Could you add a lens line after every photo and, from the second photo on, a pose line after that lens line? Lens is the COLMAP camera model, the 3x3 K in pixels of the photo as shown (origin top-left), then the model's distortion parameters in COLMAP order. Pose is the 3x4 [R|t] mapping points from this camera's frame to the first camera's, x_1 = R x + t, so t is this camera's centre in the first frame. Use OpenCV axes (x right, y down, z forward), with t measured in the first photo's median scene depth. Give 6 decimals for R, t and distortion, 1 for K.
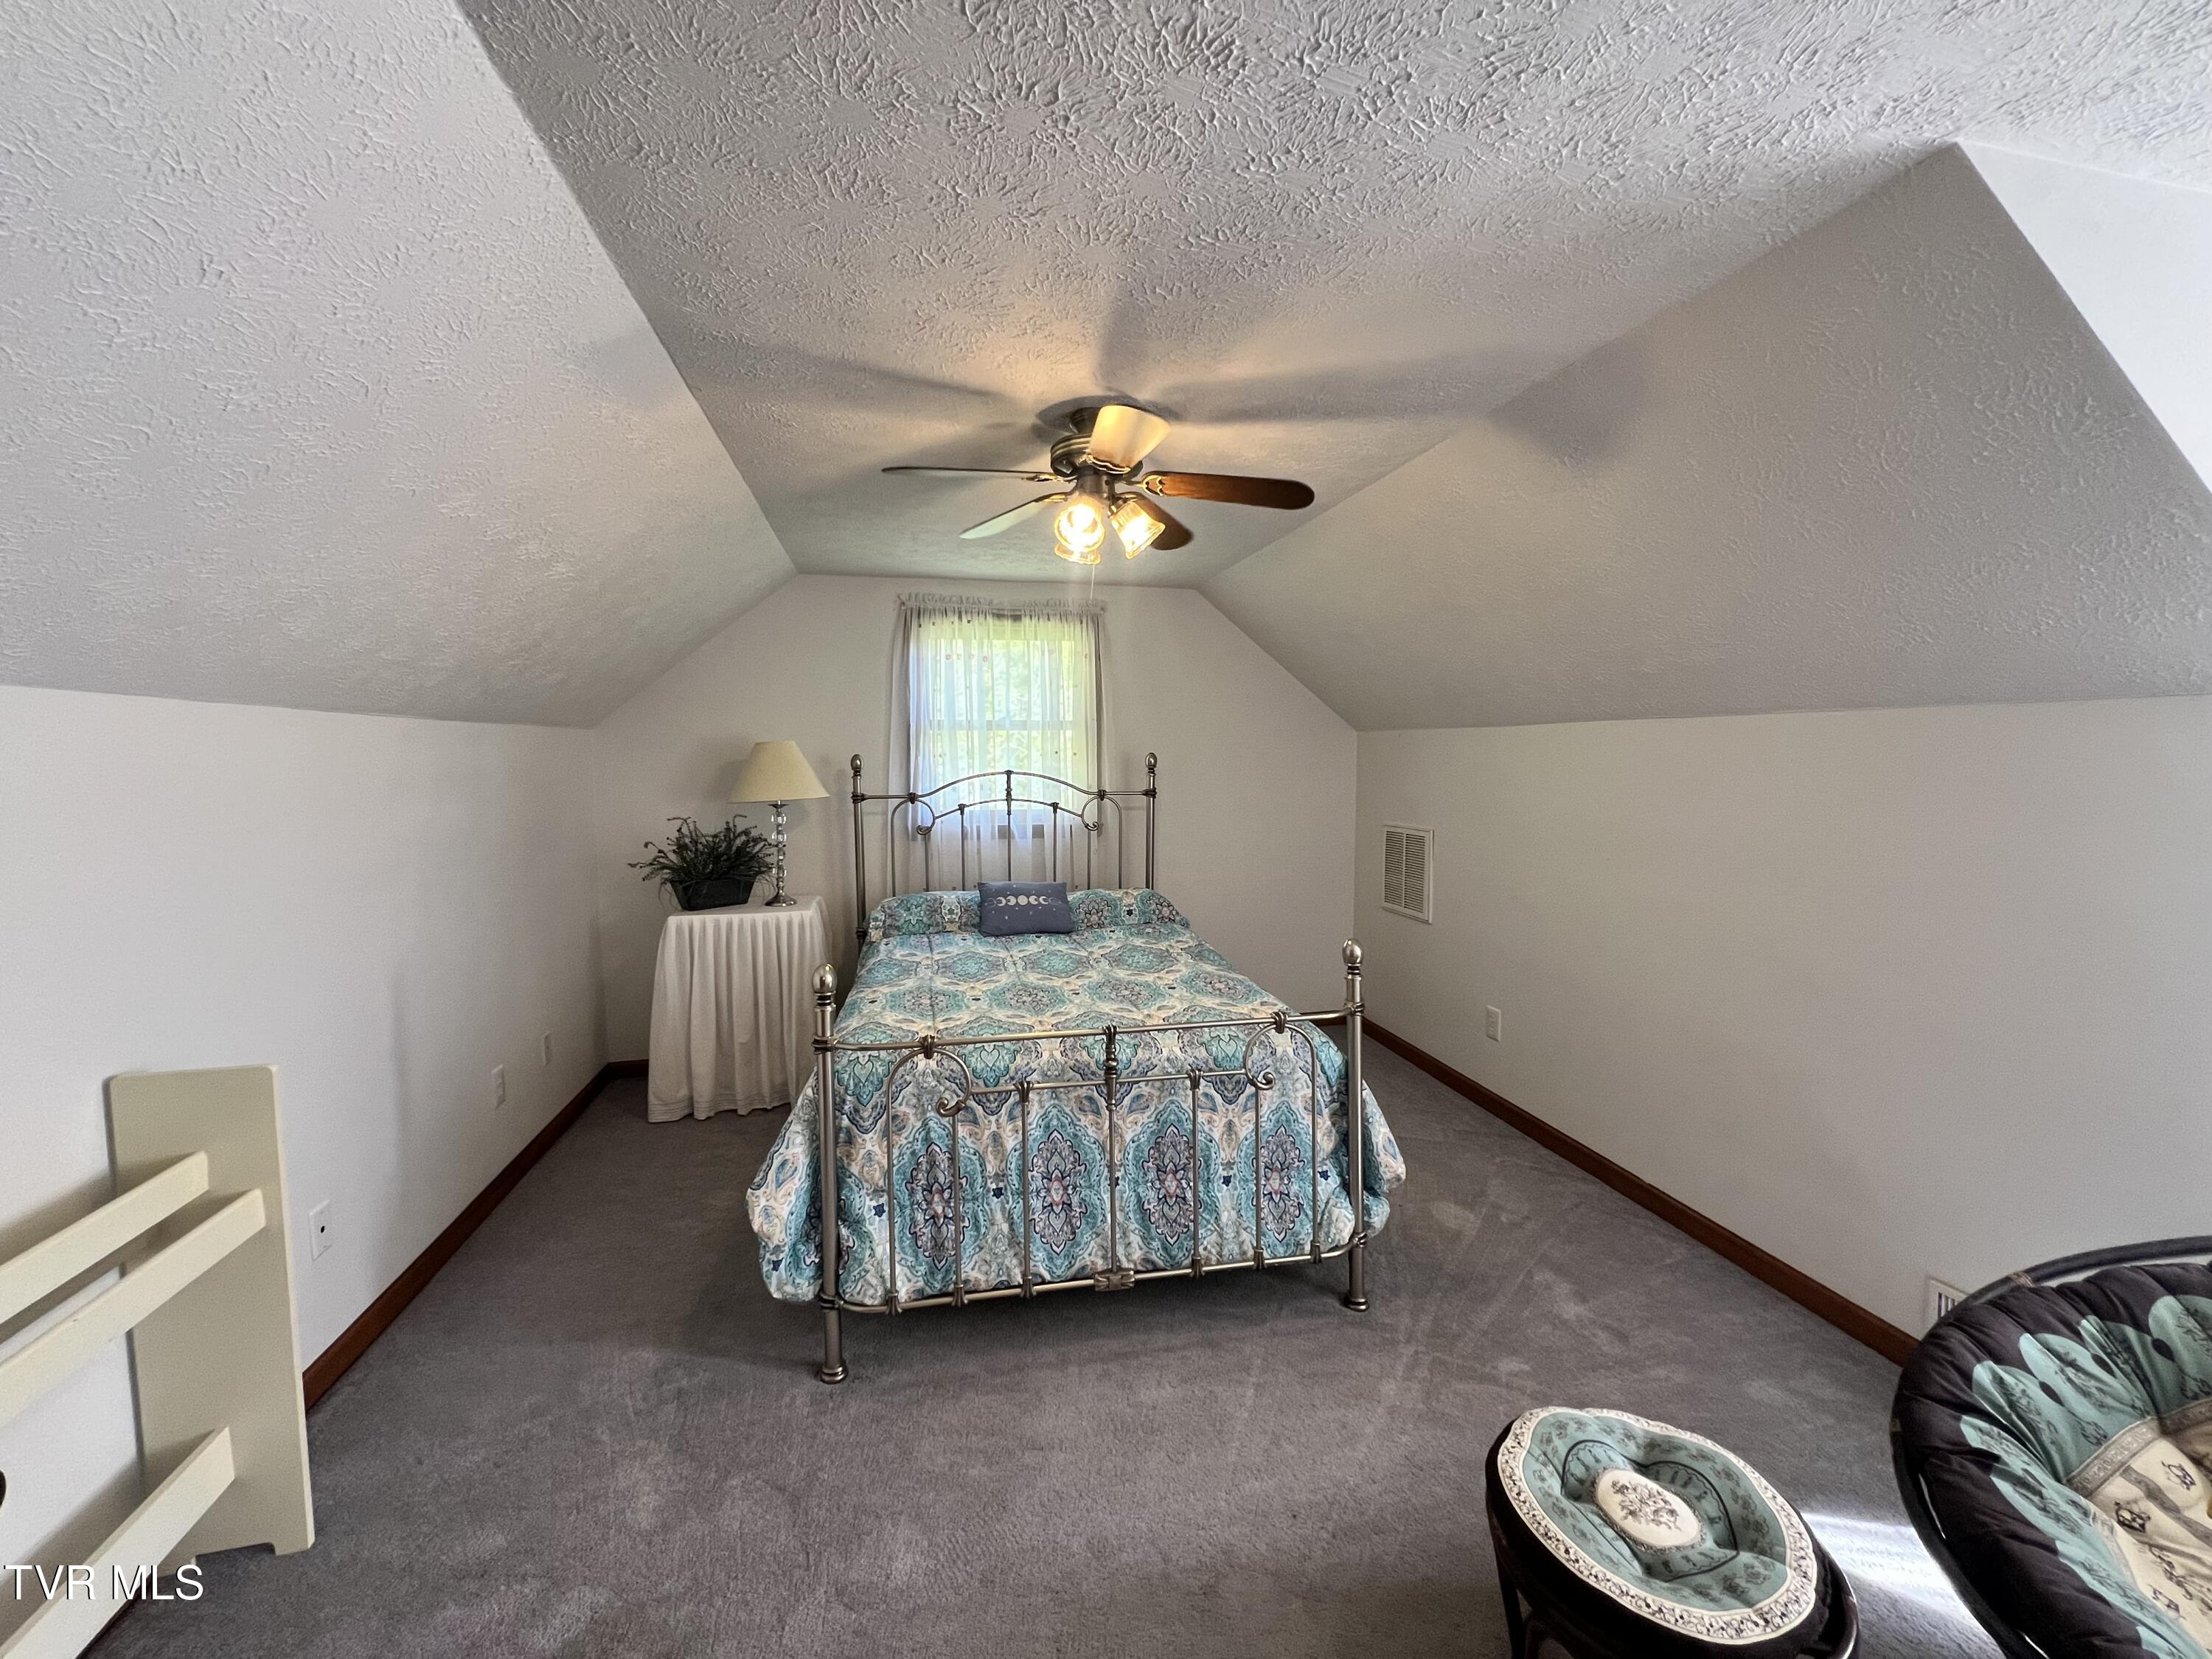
lens RADIAL K [[887.2, 0, 1106.8], [0, 887.2, 829.2], [0, 0, 1]] dist [0.000830, -0.000264]
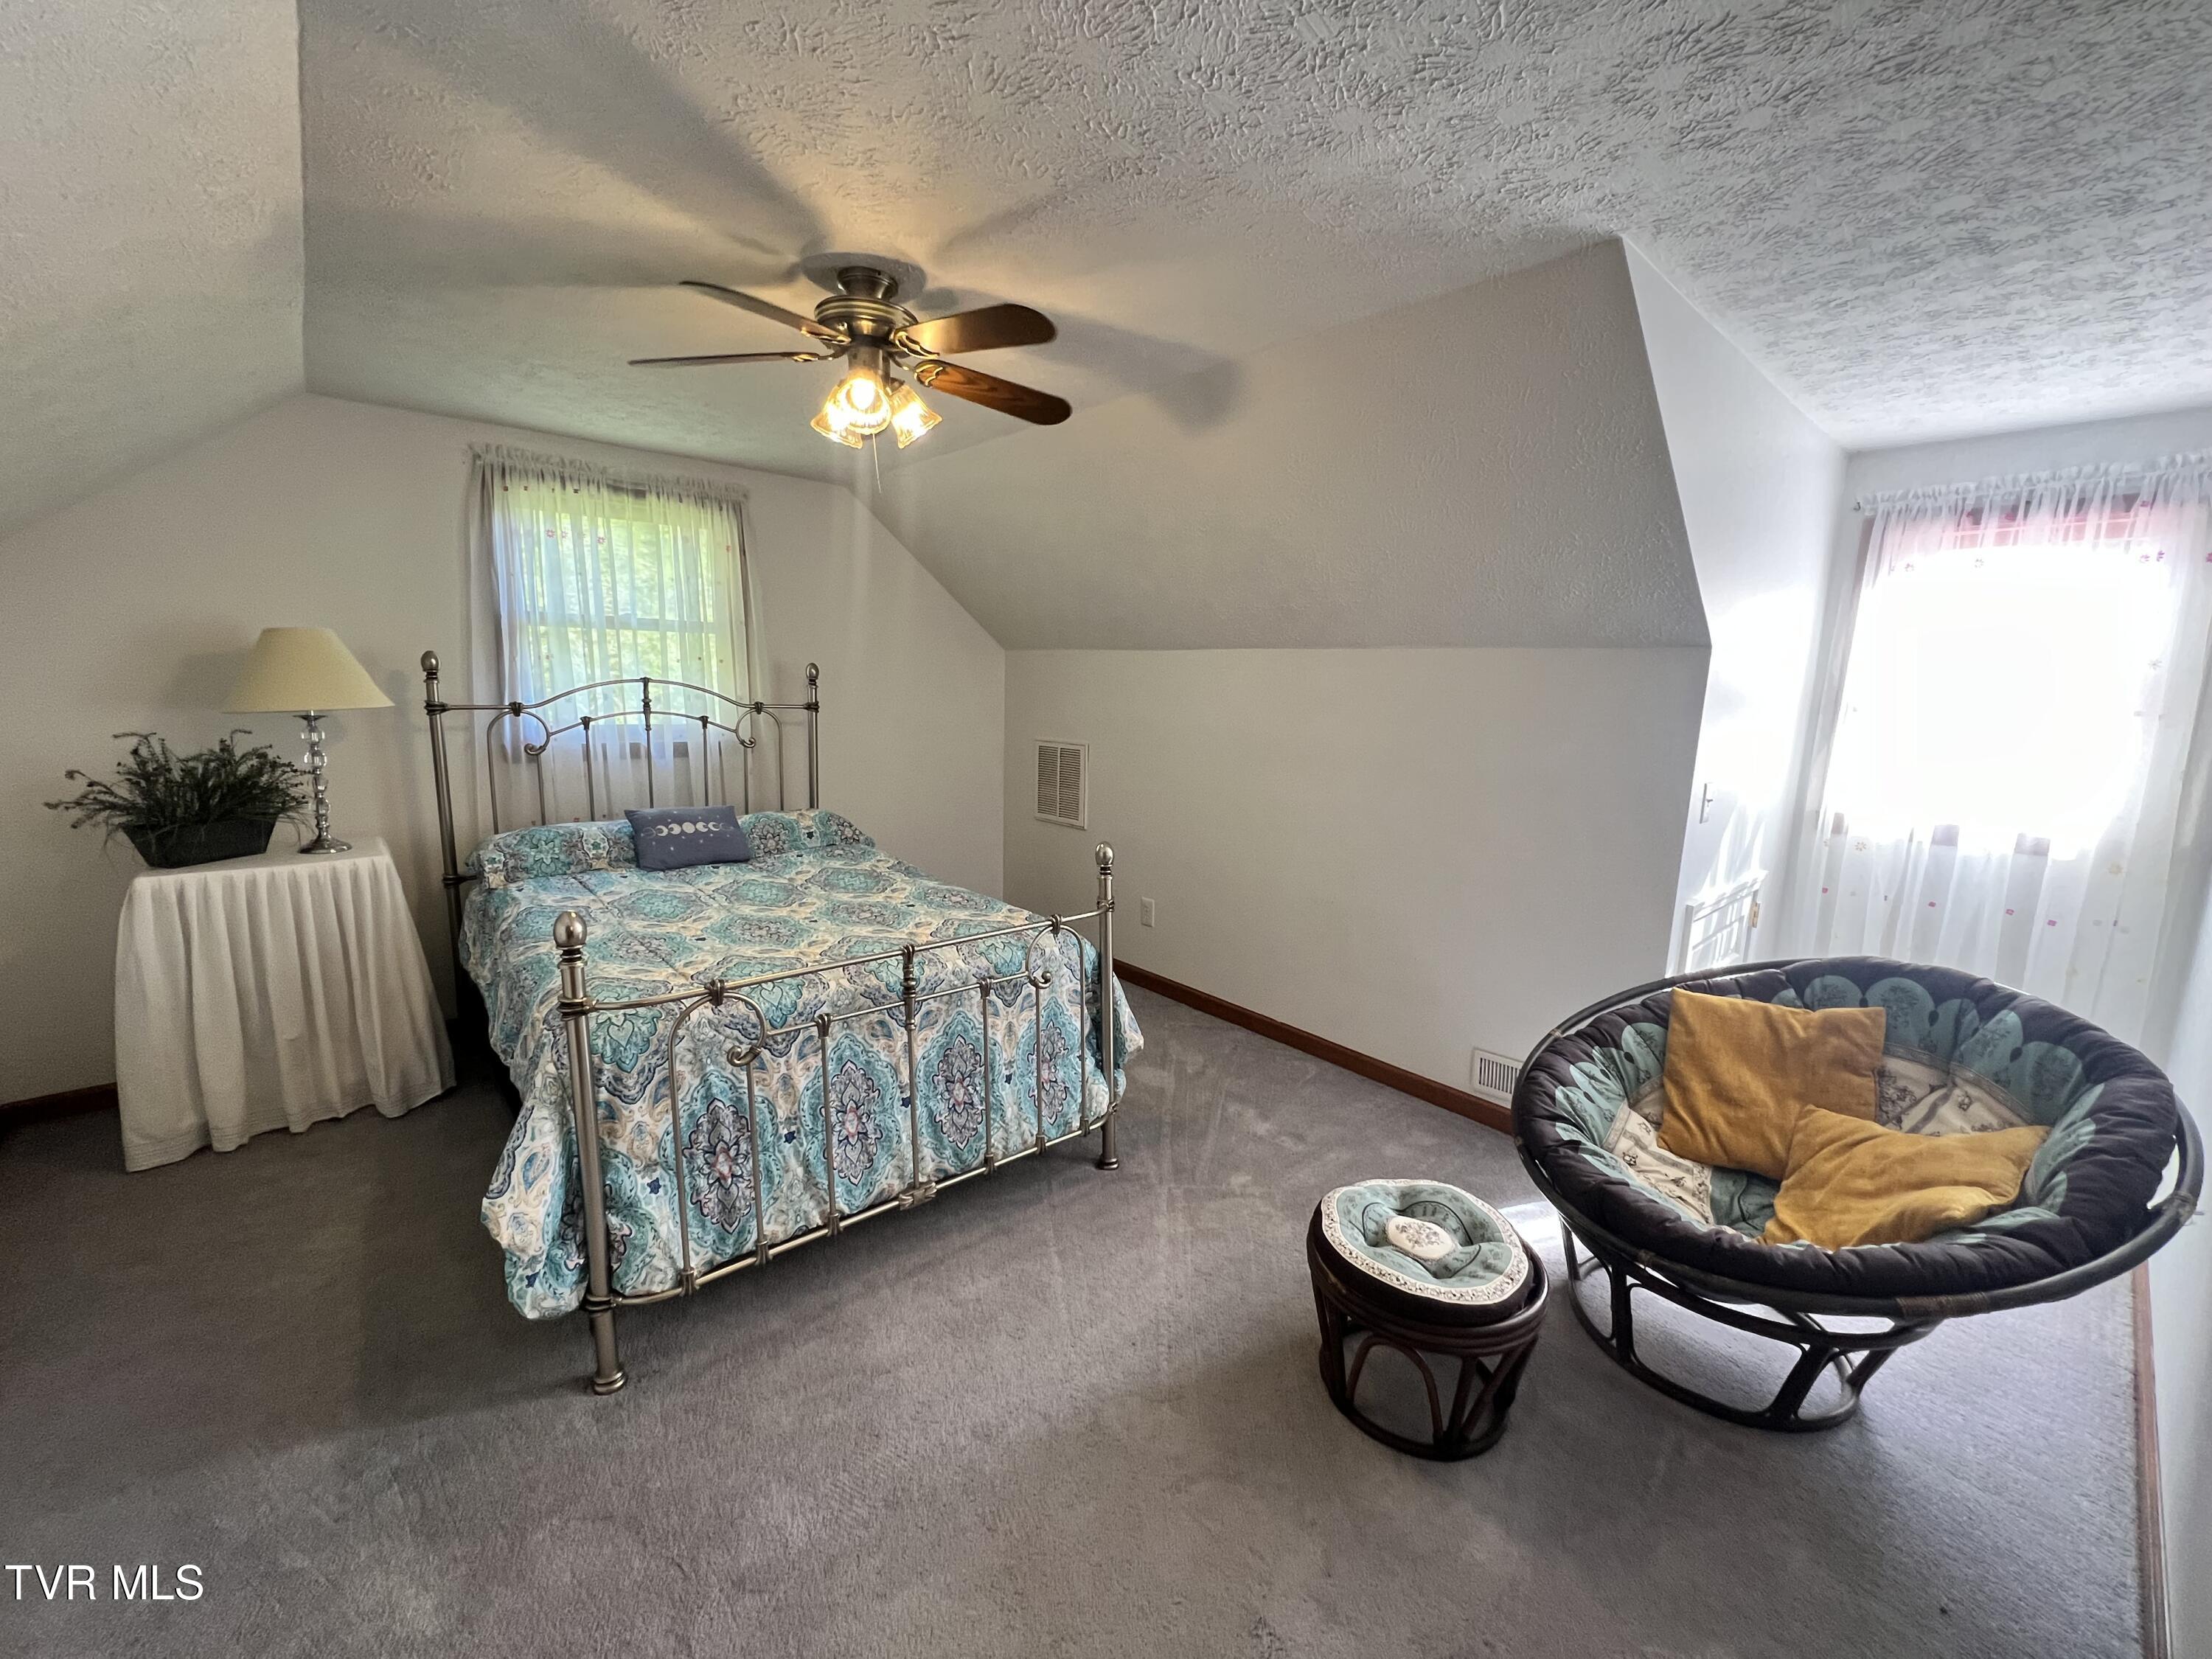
lens RADIAL K [[886.6, 0, 1101.7], [0, 886.6, 828.7], [0, 0, 1]] dist [-0.001079, 0.000736]
pose [[0.873466, -0.053960, 0.483886, -0.268451], [0.010602, 0.995712, 0.091899, 0.008157], [-0.486770, -0.075141, 0.870292, 0.062949]]
